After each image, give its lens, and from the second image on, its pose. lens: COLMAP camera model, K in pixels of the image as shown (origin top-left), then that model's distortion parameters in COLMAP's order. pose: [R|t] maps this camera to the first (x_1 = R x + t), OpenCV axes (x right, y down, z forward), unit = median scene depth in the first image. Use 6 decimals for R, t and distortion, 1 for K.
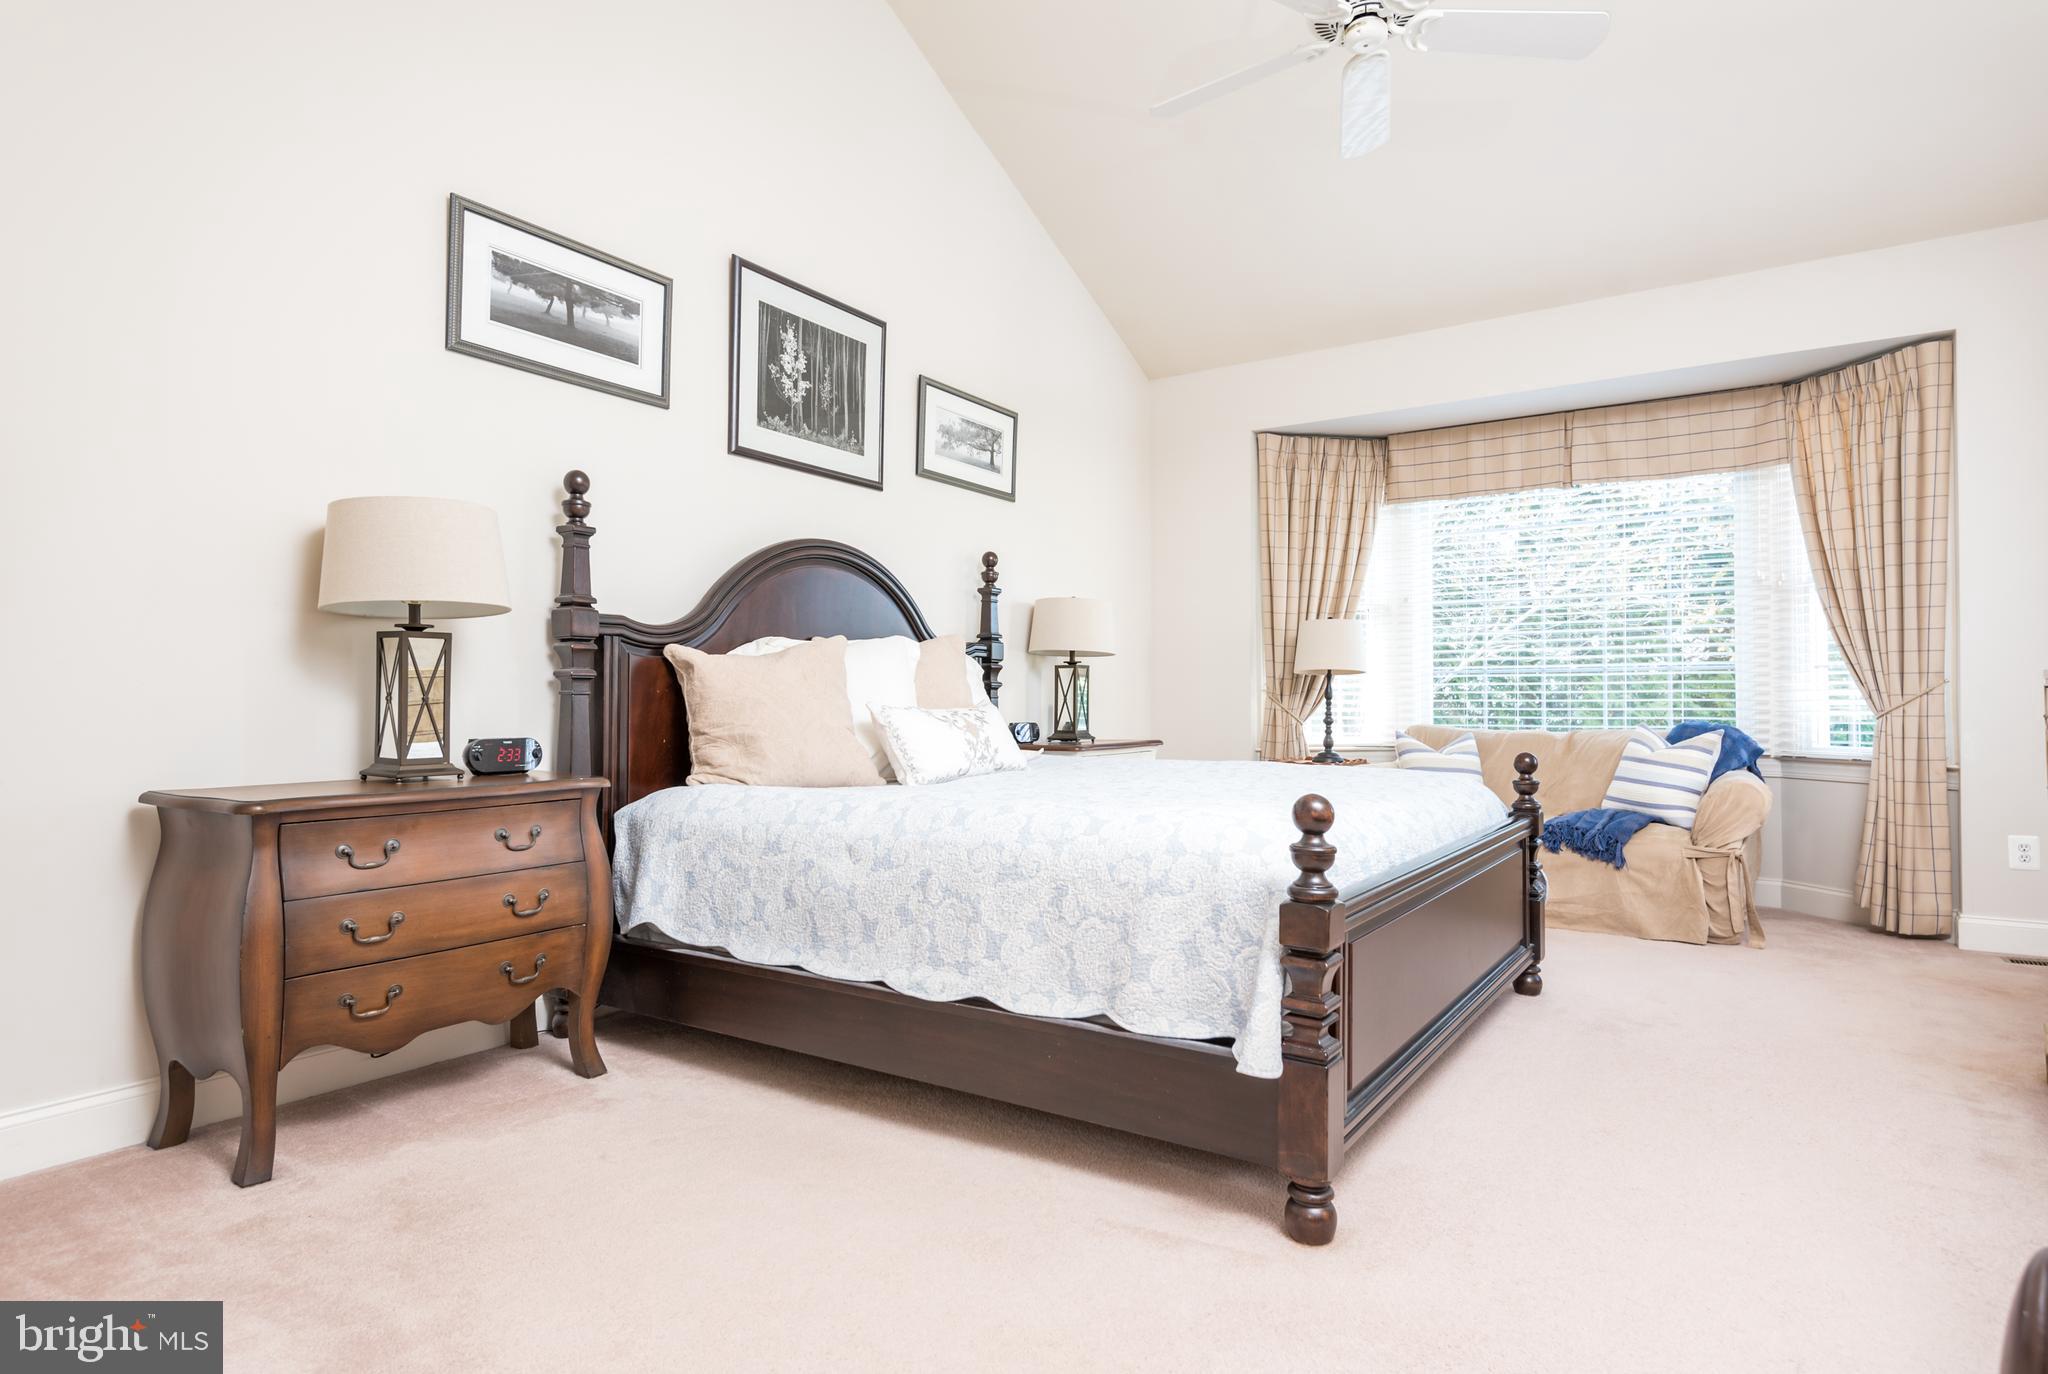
lens RADIAL K [[1113.3, 0, 1025.1], [0, 1113.3, 687.5], [0, 0, 1]] dist [-0.003231, -0.002464]
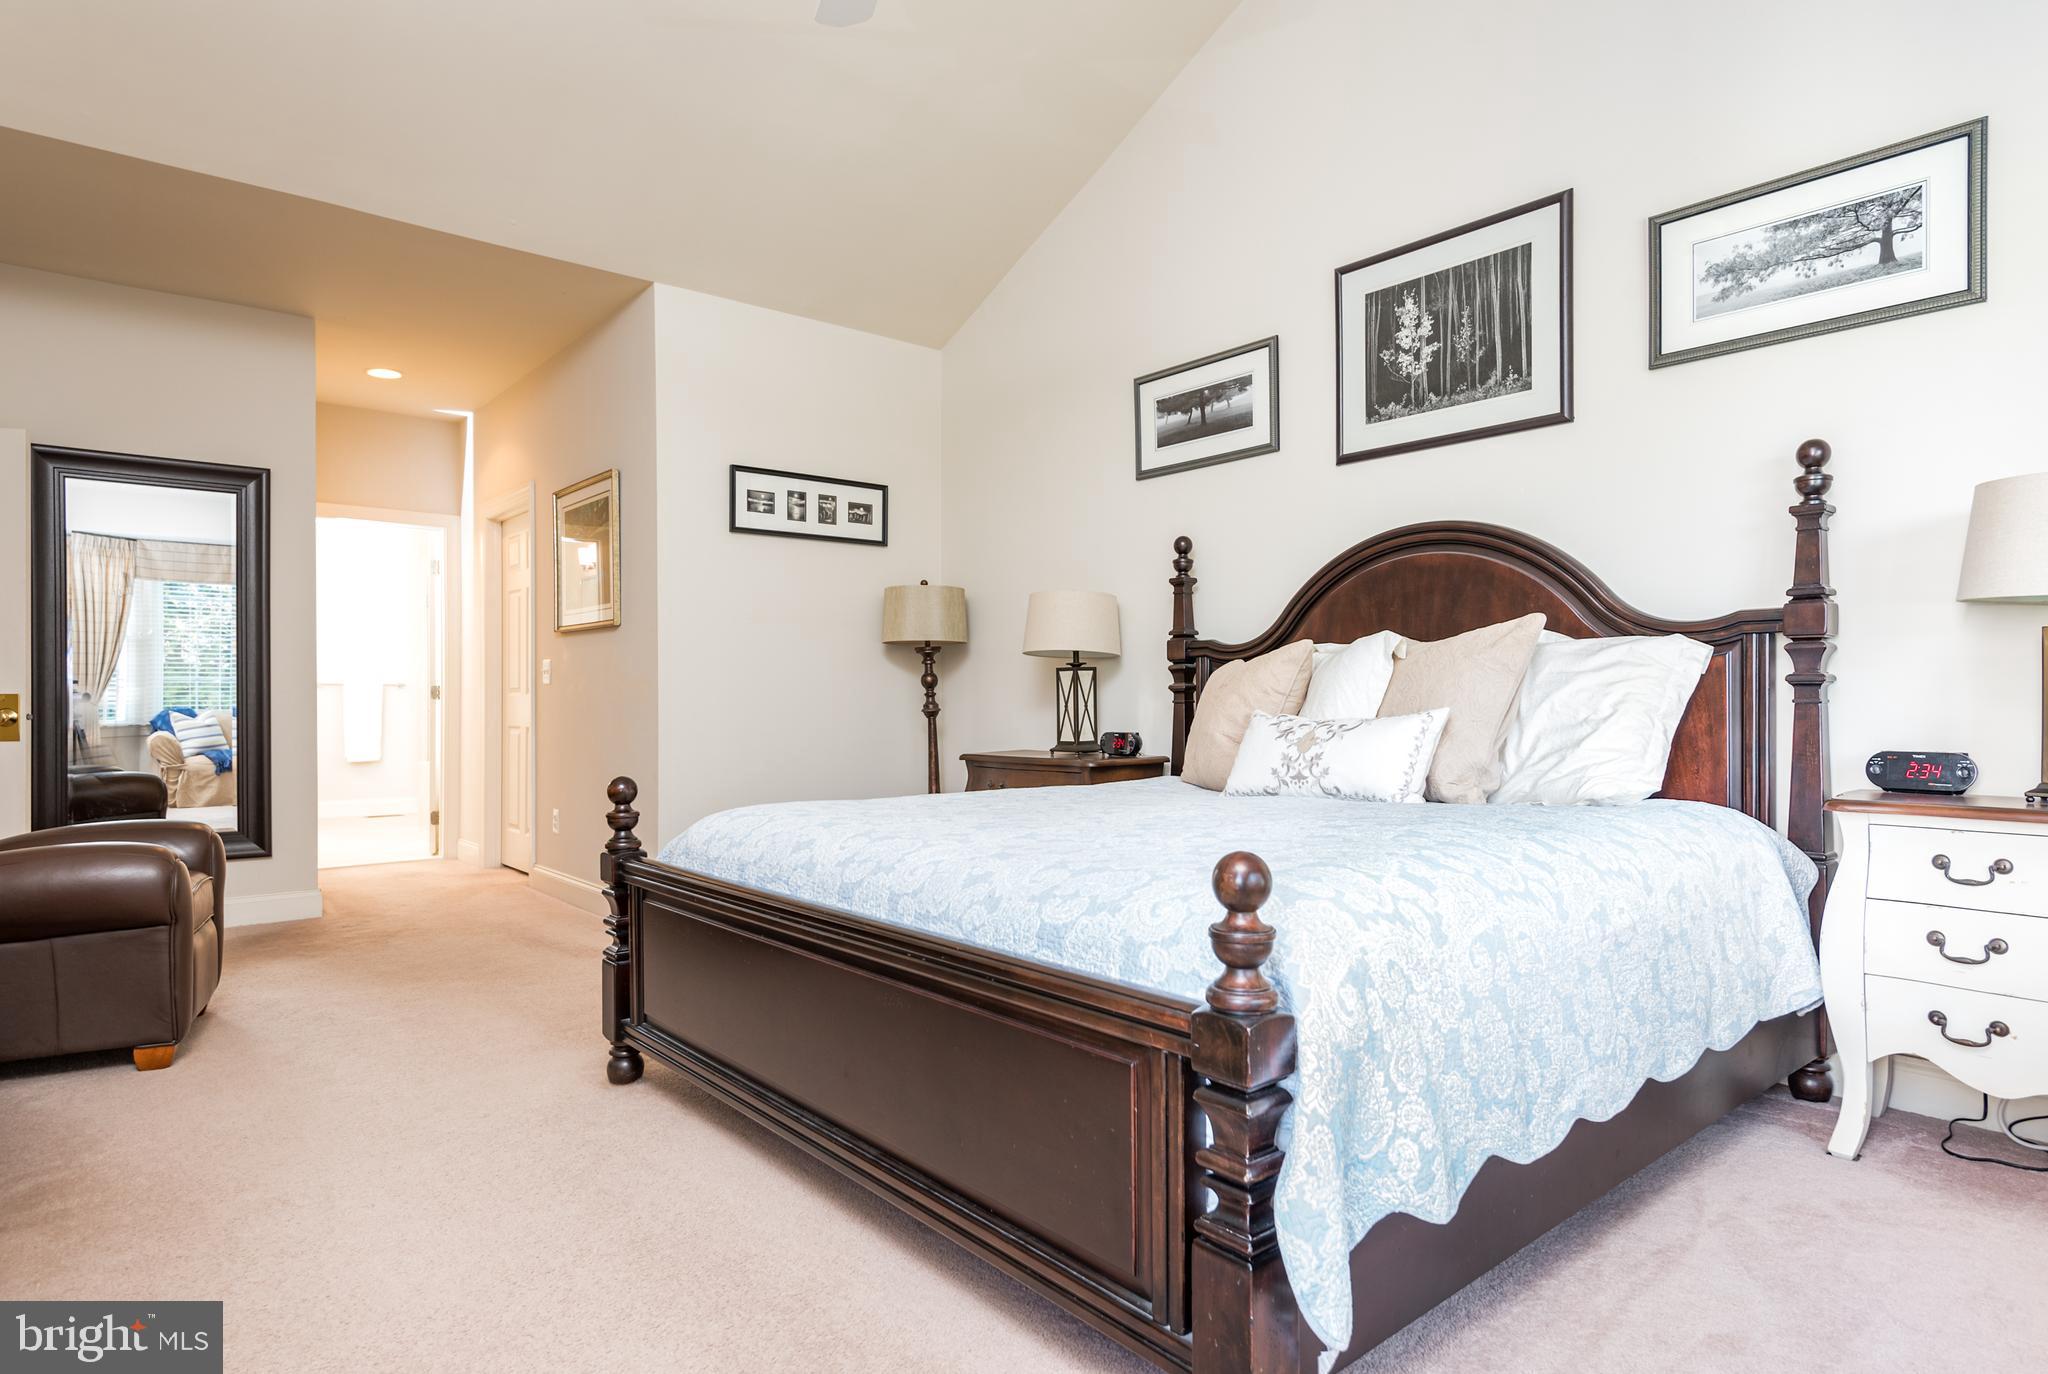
lens RADIAL K [[1113.3, 0, 1030.3], [0, 1113.3, 698.8], [0, 0, 1]] dist [-0.003231, -0.002464]
pose [[-0.278188, -0.016421, -0.960386, 0.738748], [0.004121, 0.999824, -0.018289, 0.018004], [0.960518, -0.009045, -0.278071, 0.956640]]
